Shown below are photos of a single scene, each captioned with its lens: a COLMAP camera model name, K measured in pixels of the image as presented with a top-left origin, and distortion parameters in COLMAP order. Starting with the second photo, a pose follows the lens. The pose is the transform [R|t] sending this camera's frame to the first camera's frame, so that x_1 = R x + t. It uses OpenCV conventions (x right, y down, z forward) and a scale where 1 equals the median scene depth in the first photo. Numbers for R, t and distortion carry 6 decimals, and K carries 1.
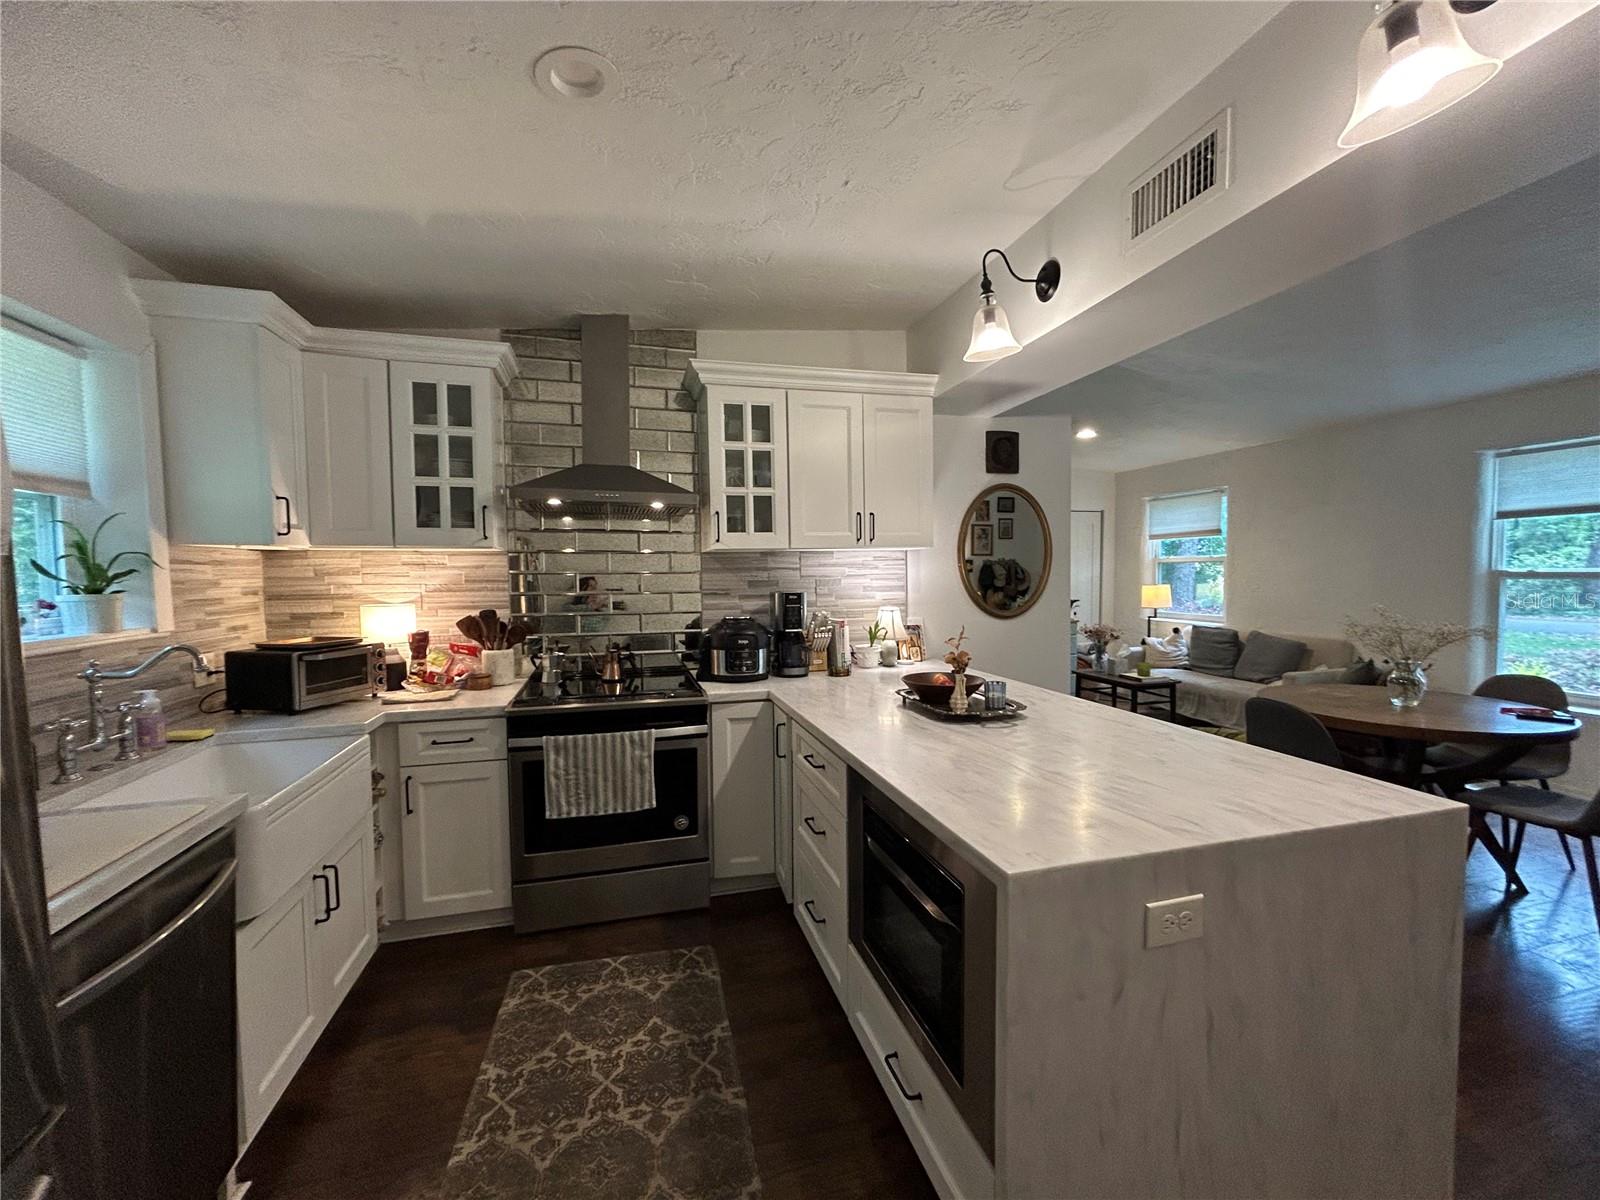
lens RADIAL K [[645.8, 0, 798.3], [0, 645.8, 602.7], [0, 0, 1]] dist [-0.001610, 0.001018]
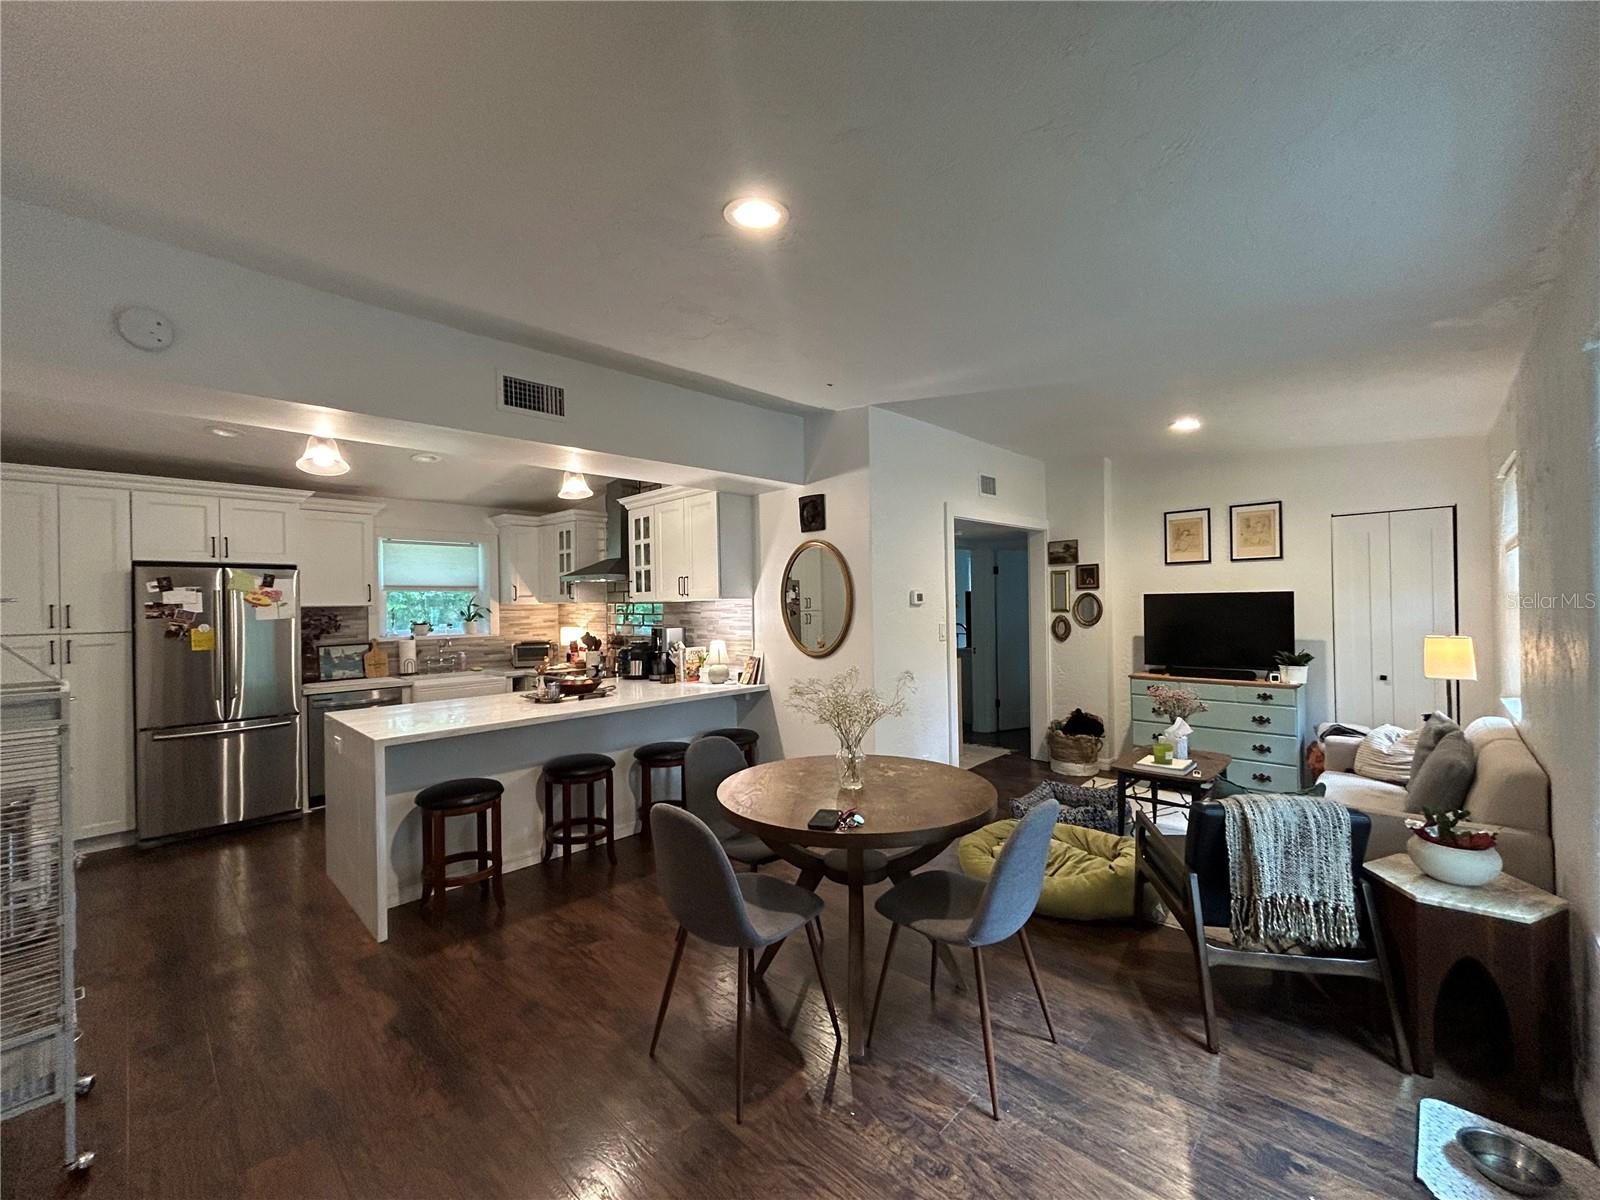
lens RADIAL K [[645.8, 0, 799.8], [0, 645.8, 604.5], [0, 0, 1]] dist [-0.001610, 0.001018]
pose [[0.510038, 0.003484, -0.860145, 1.719951], [-0.030446, 0.999438, -0.014006, -0.070465], [0.859613, 0.033332, 0.509857, 0.531460]]
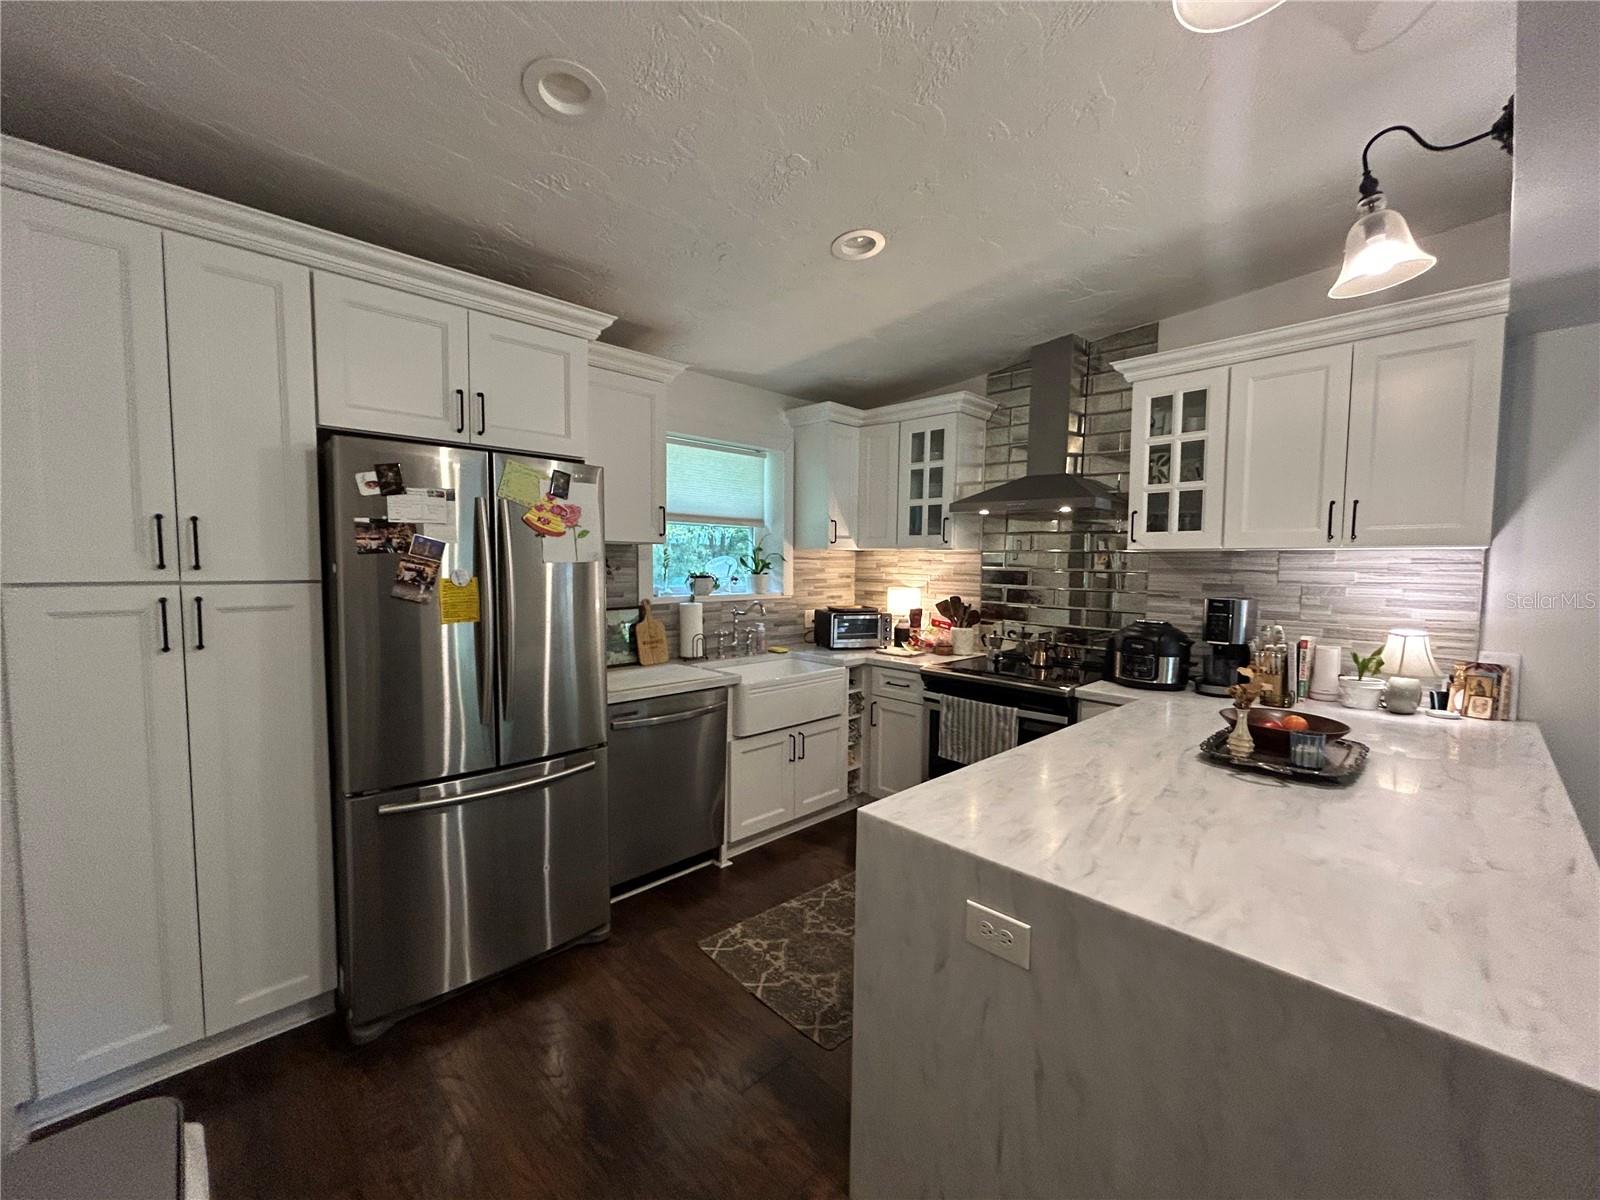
lens RADIAL K [[645.8, 0, 798.8], [0, 645.8, 603.2], [0, 0, 1]] dist [-0.001610, 0.001018]
pose [[0.479868, 0.074118, -0.874204, 0.526050], [-0.058821, 0.996901, 0.052233, -0.024908], [0.875367, 0.026357, 0.482741, 0.090760]]
